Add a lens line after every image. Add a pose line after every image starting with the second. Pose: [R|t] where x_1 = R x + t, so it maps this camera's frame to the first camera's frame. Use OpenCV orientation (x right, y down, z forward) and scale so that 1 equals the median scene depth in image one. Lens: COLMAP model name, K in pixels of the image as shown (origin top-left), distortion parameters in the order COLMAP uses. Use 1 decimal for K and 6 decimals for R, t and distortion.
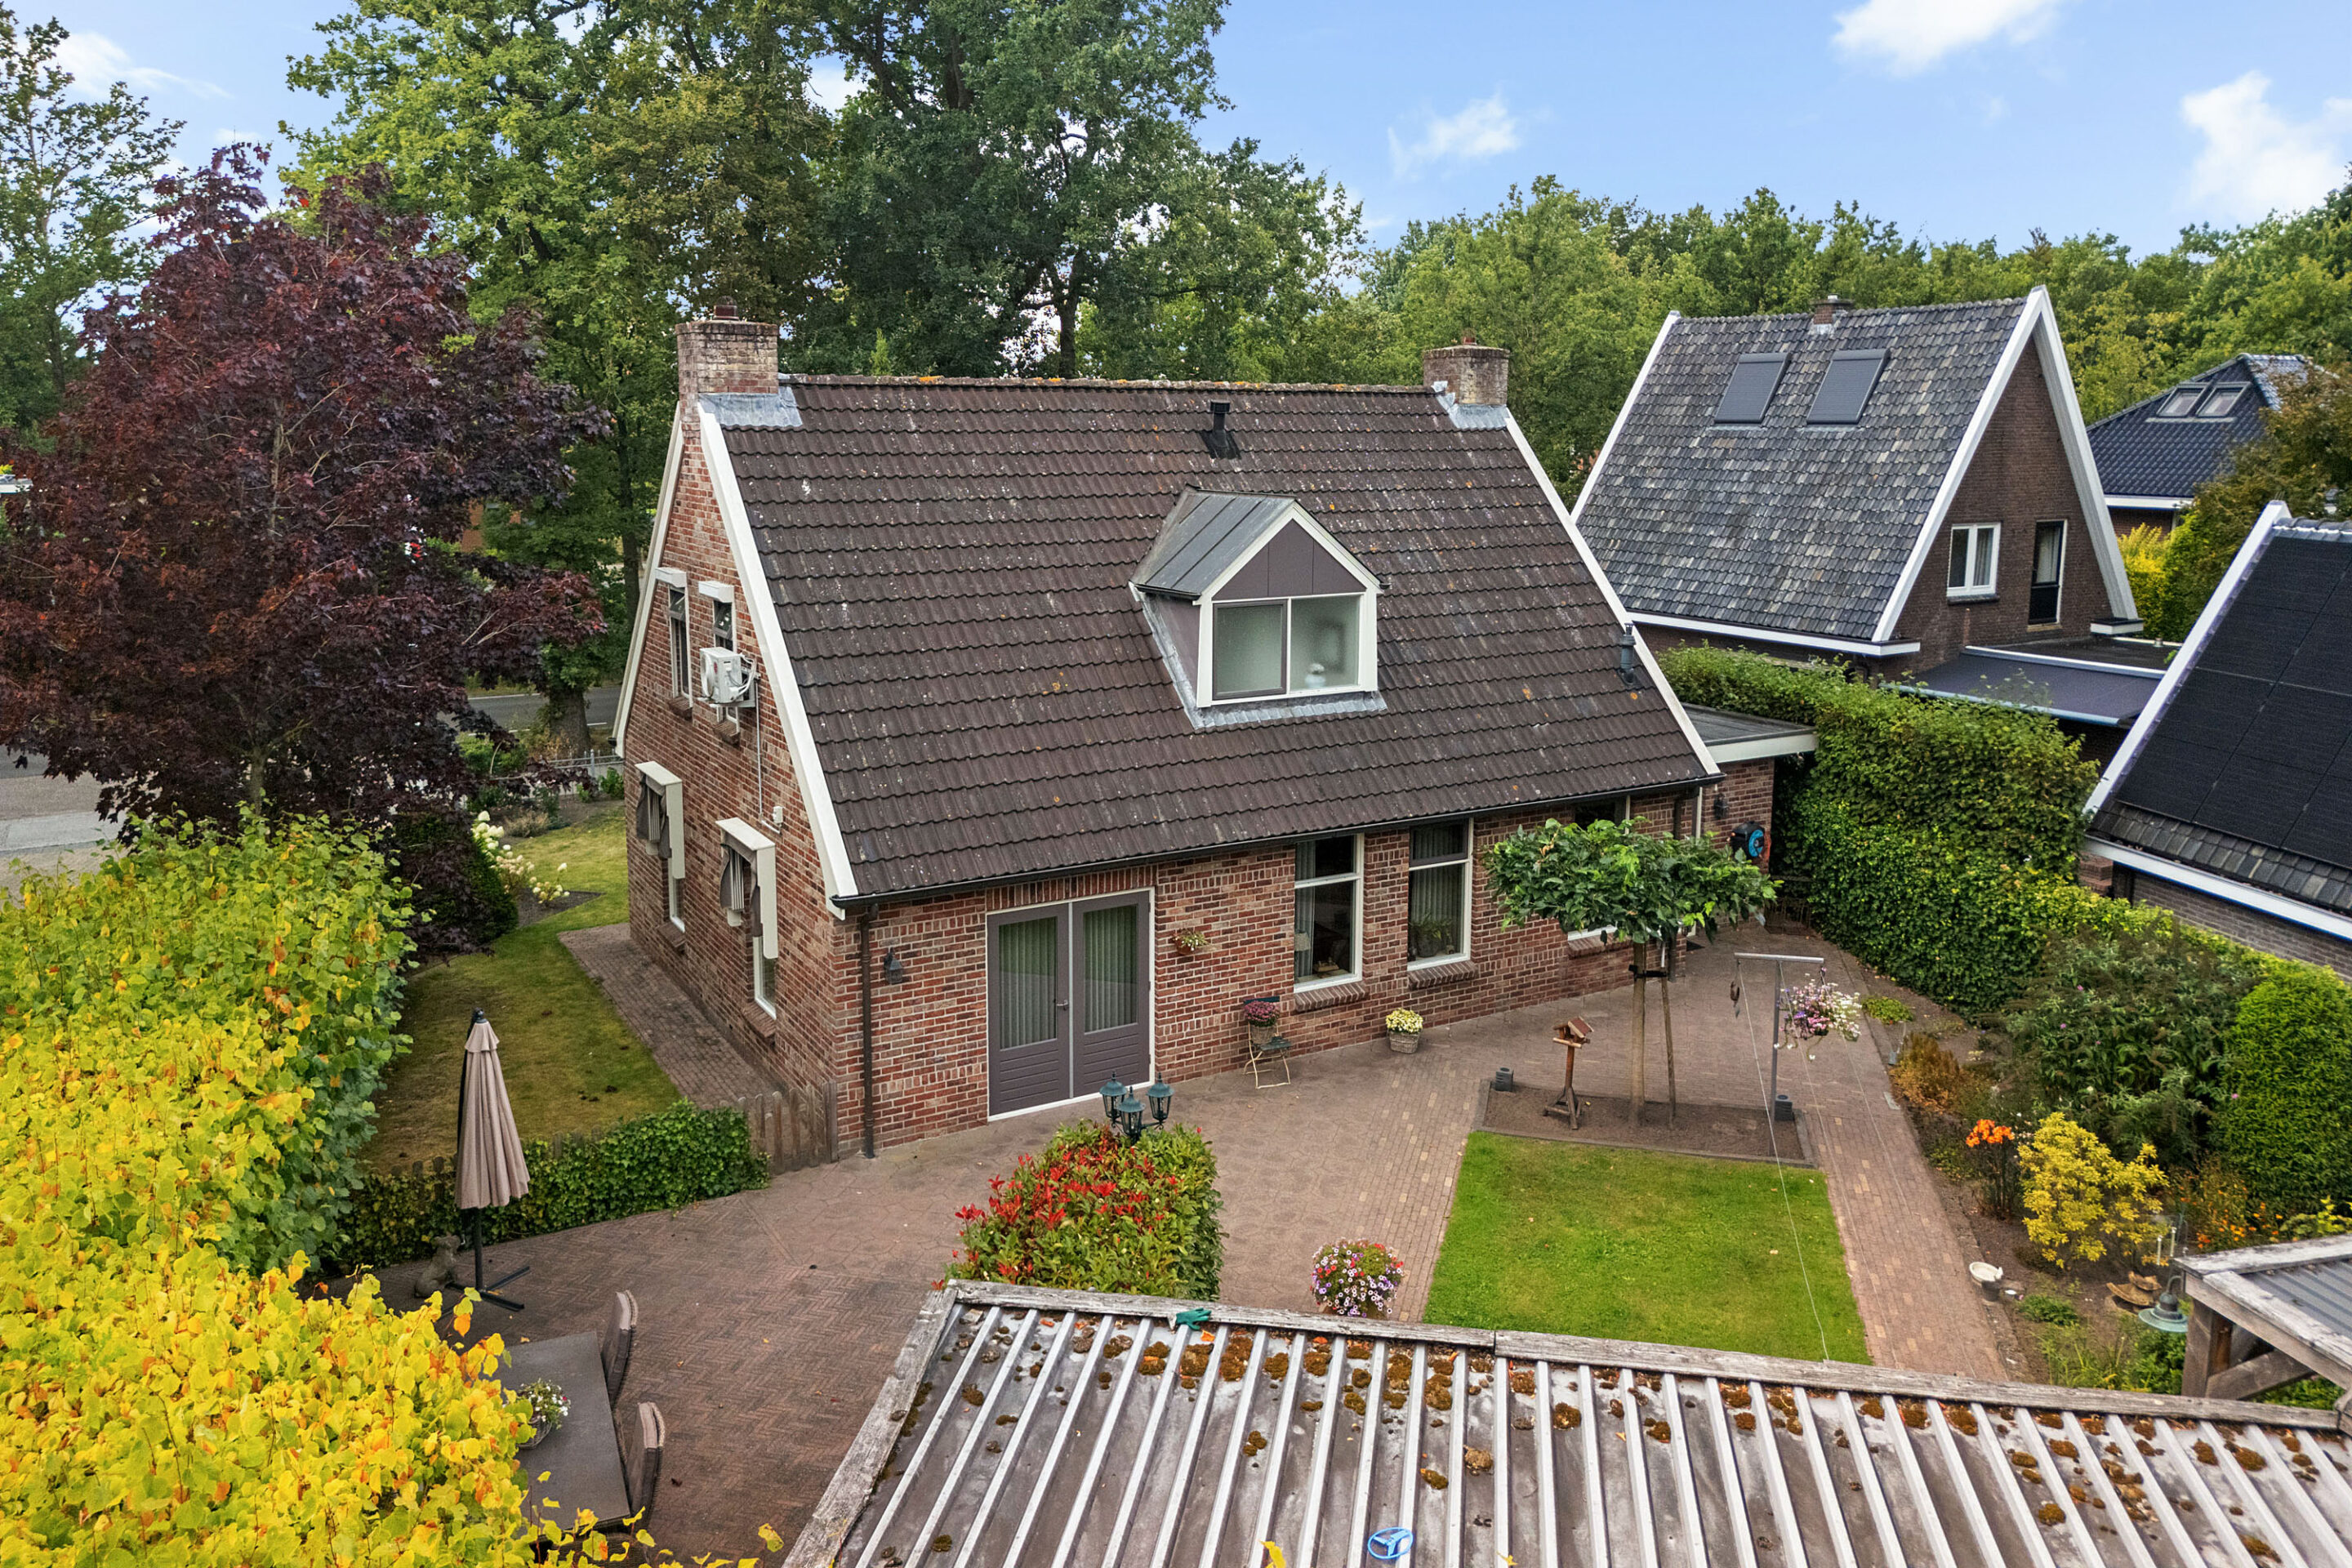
lens RADIAL K [[1749.6, 0, 1191.9], [0, 1749.6, 709.0], [0, 0, 1]] dist [0.071672, -0.058671]
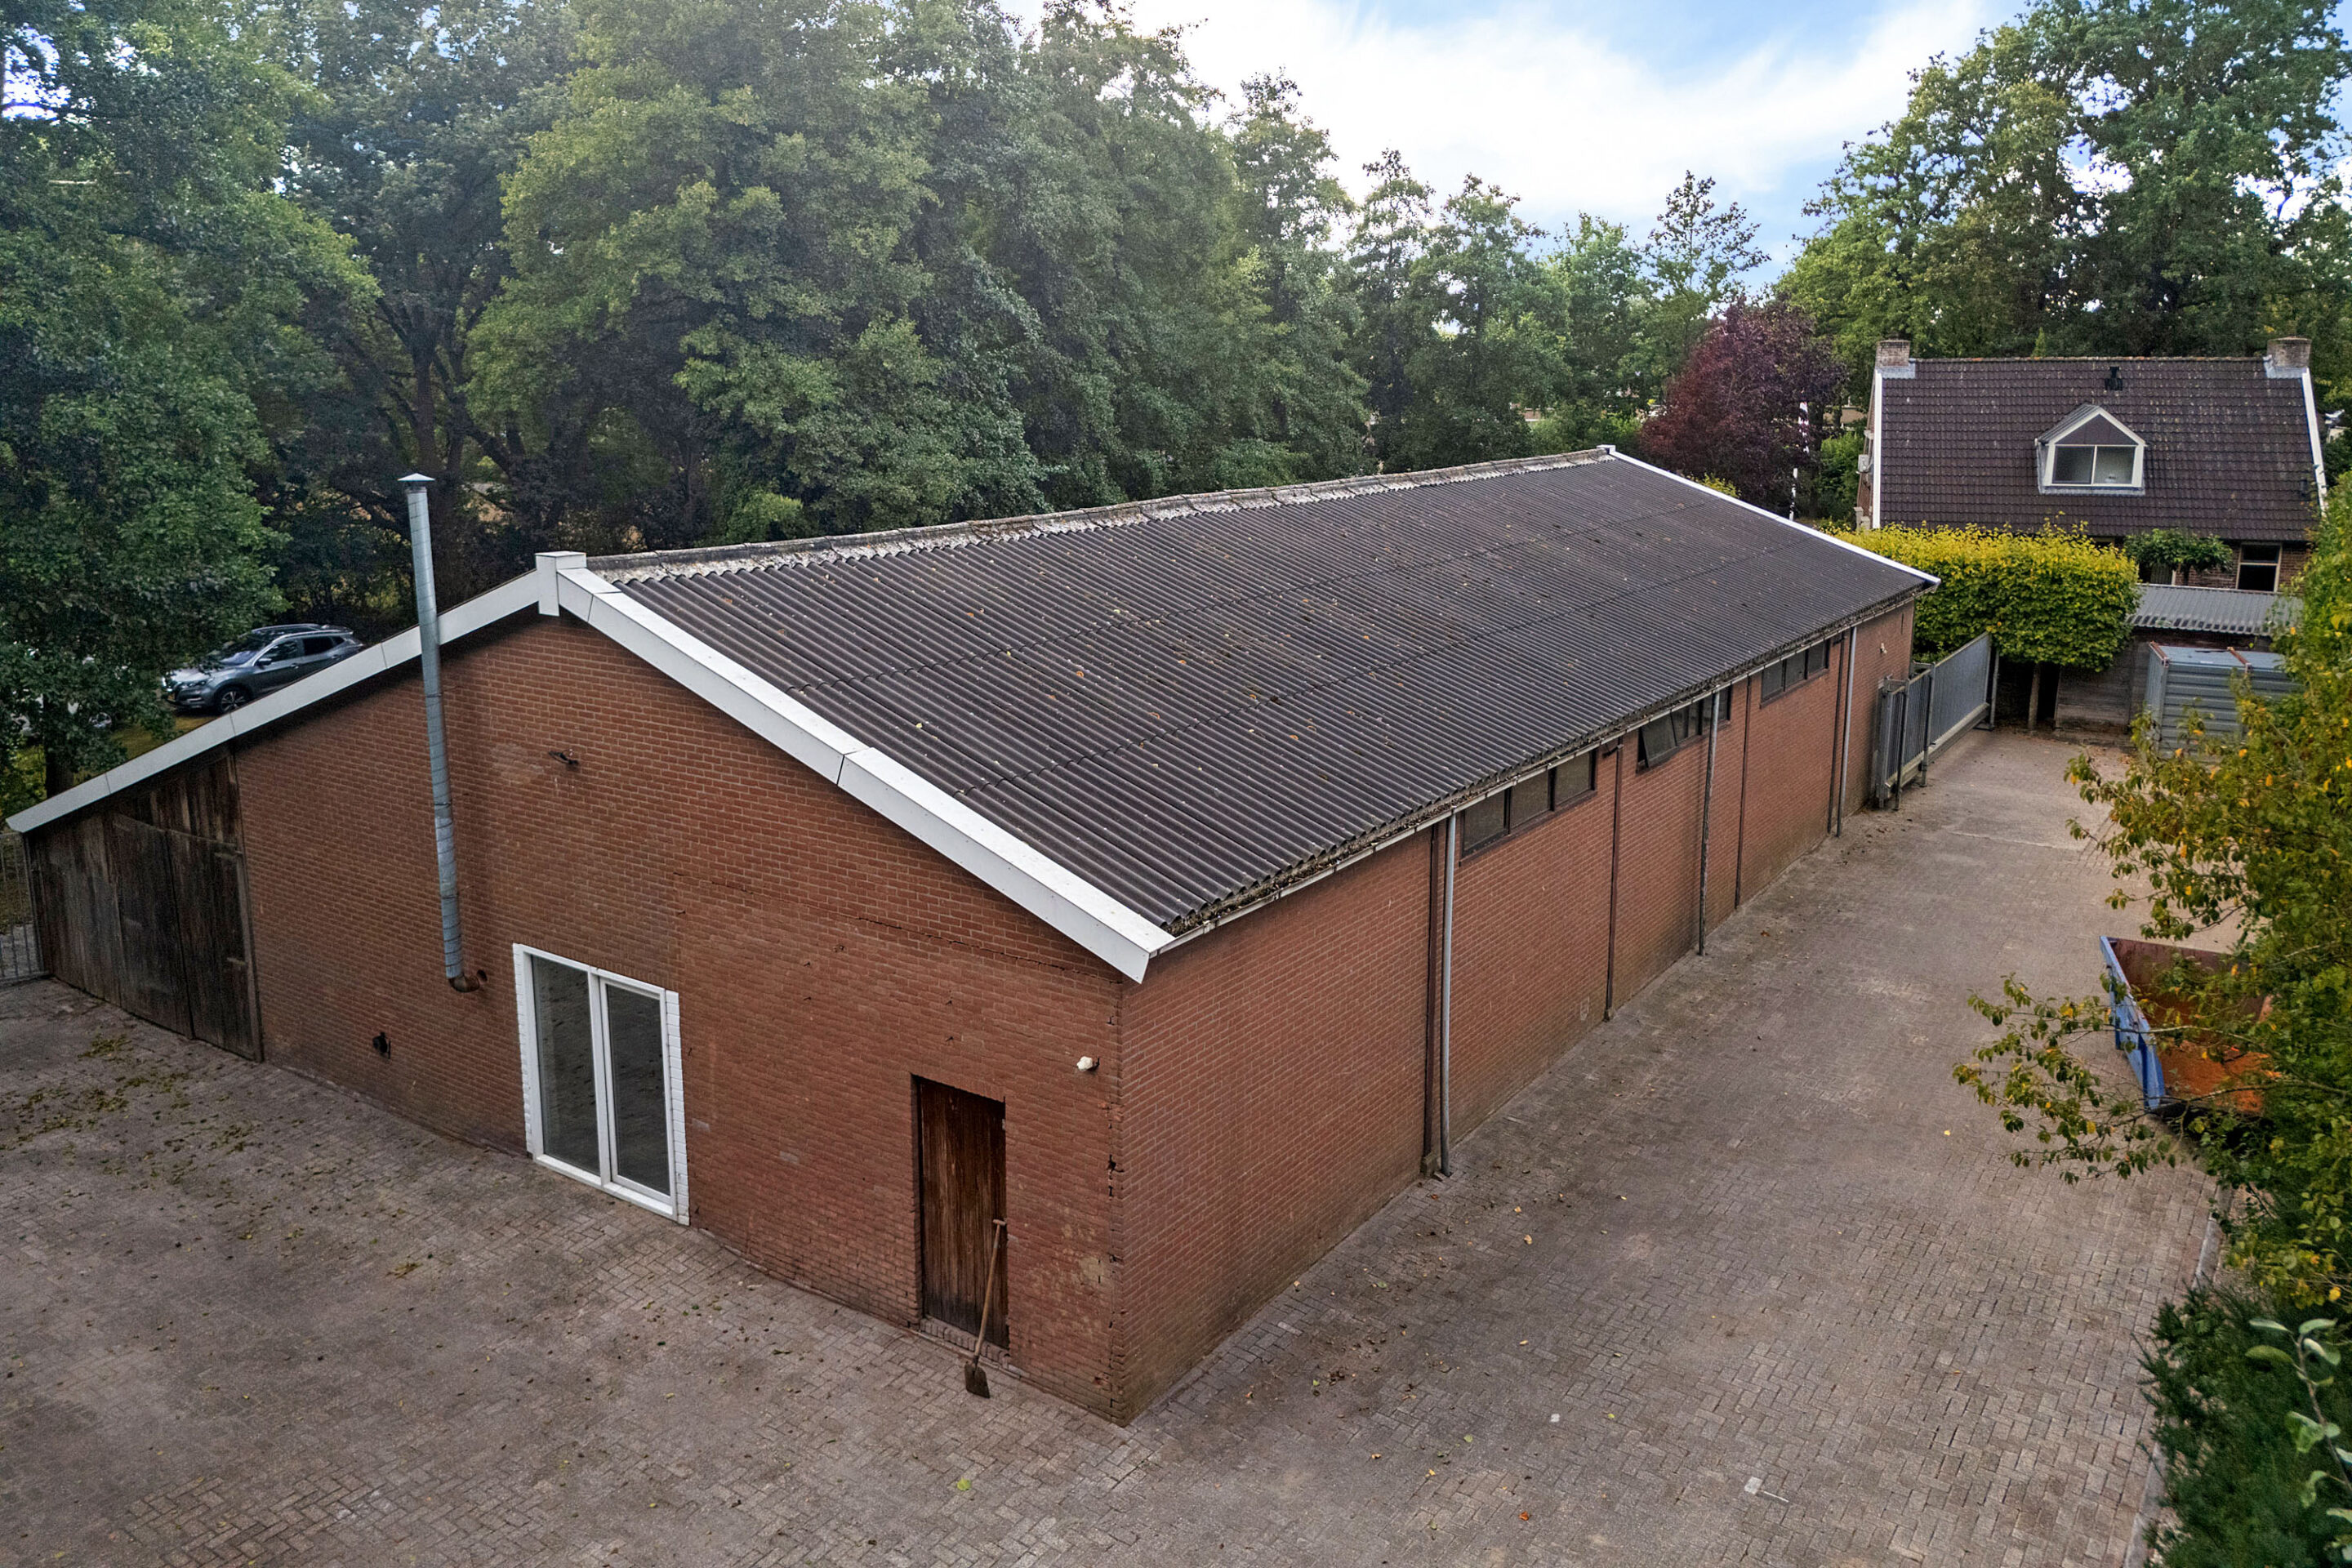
lens RADIAL K [[1749.6, 0, 1191.9], [0, 1749.6, 709.0], [0, 0, 1]] dist [0.071672, -0.058671]
pose [[0.677280, 0.142587, -0.721776, 0.994111], [-0.121329, 0.989254, 0.081578, 0.240910], [0.725653, 0.032321, 0.687302, -1.565636]]
